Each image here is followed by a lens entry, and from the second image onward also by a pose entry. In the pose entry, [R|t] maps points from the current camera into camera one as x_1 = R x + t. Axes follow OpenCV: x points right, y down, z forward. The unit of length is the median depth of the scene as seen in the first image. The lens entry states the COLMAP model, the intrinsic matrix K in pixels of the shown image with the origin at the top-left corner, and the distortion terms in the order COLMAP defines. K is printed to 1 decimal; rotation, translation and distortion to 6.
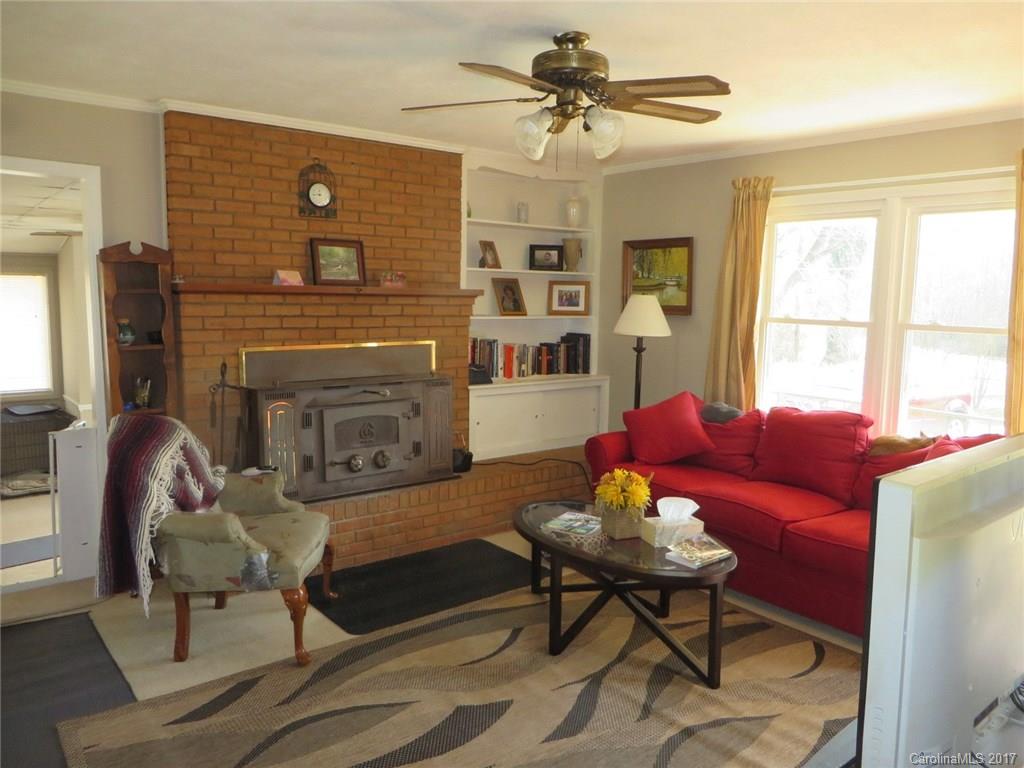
lens RADIAL K [[766.7, 0, 512.2], [0, 766.7, 380.0], [0, 0, 1]] dist [-0.000090, 0.002788]
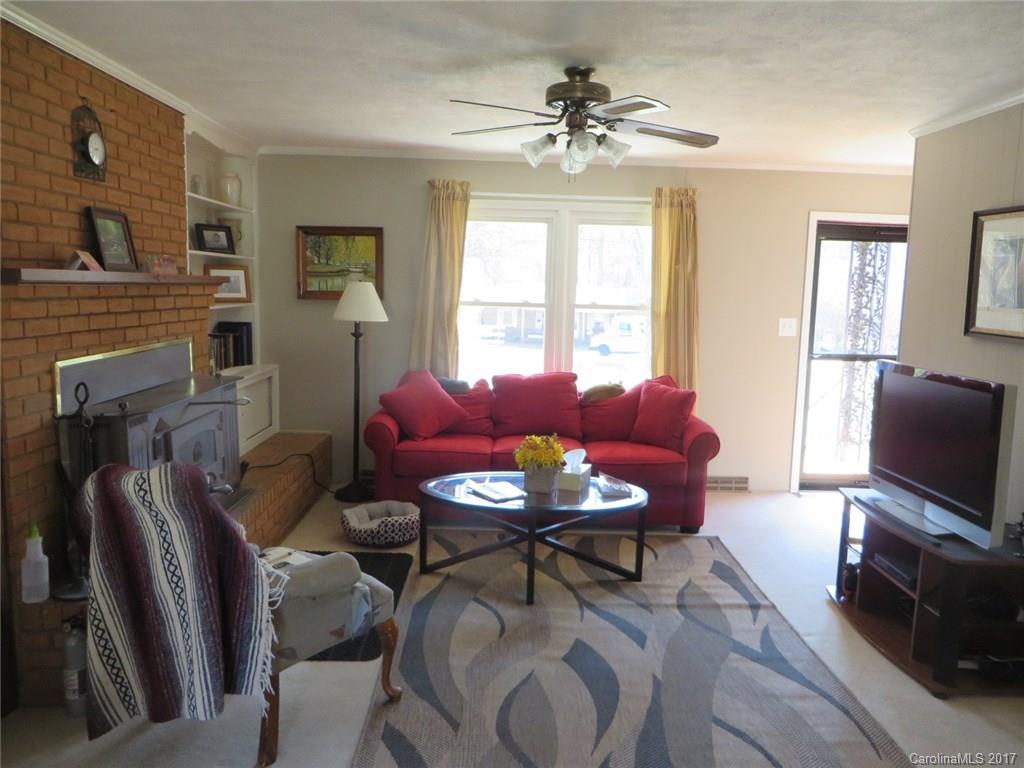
lens RADIAL K [[766.7, 0, 511.1], [0, 766.7, 386.4], [0, 0, 1]] dist [-0.000090, 0.002788]
pose [[0.622733, -0.107510, 0.775013, -0.601707], [0.078728, 0.994098, 0.074642, -0.036739], [-0.778463, 0.014533, 0.627522, 0.224775]]
